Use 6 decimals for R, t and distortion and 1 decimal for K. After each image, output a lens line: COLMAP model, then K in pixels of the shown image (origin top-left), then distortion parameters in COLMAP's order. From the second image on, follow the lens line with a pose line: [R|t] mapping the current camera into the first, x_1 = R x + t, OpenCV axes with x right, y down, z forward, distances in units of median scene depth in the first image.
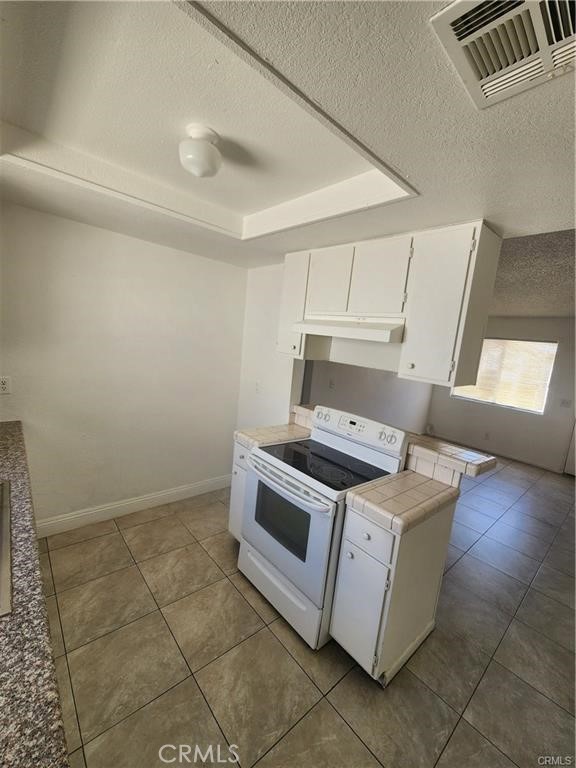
lens RADIAL K [[316.1, 0, 288.0], [0, 316.1, 384.0], [0, 0, 1]] dist [-0.003148, -0.000079]
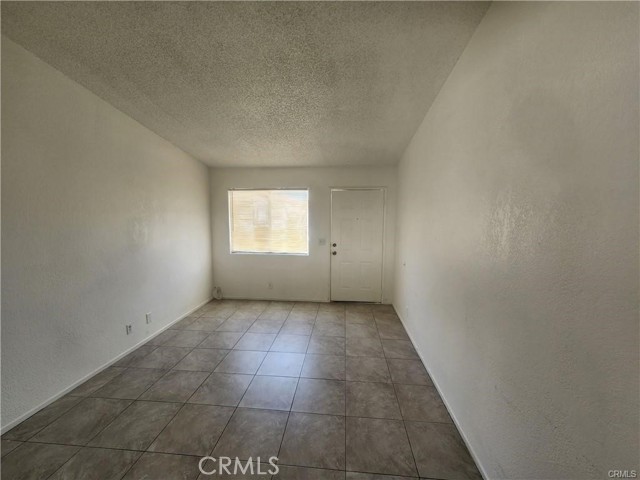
lens RADIAL K [[263.5, 0, 320.0], [0, 263.5, 240.0], [0, 0, 1]] dist [-0.003148, -0.000079]
pose [[0.726521, -0.178981, 0.663425, 0.235447], [0.164297, 0.982724, 0.085200, -0.028652], [-0.667213, 0.047099, 0.743376, 0.286861]]
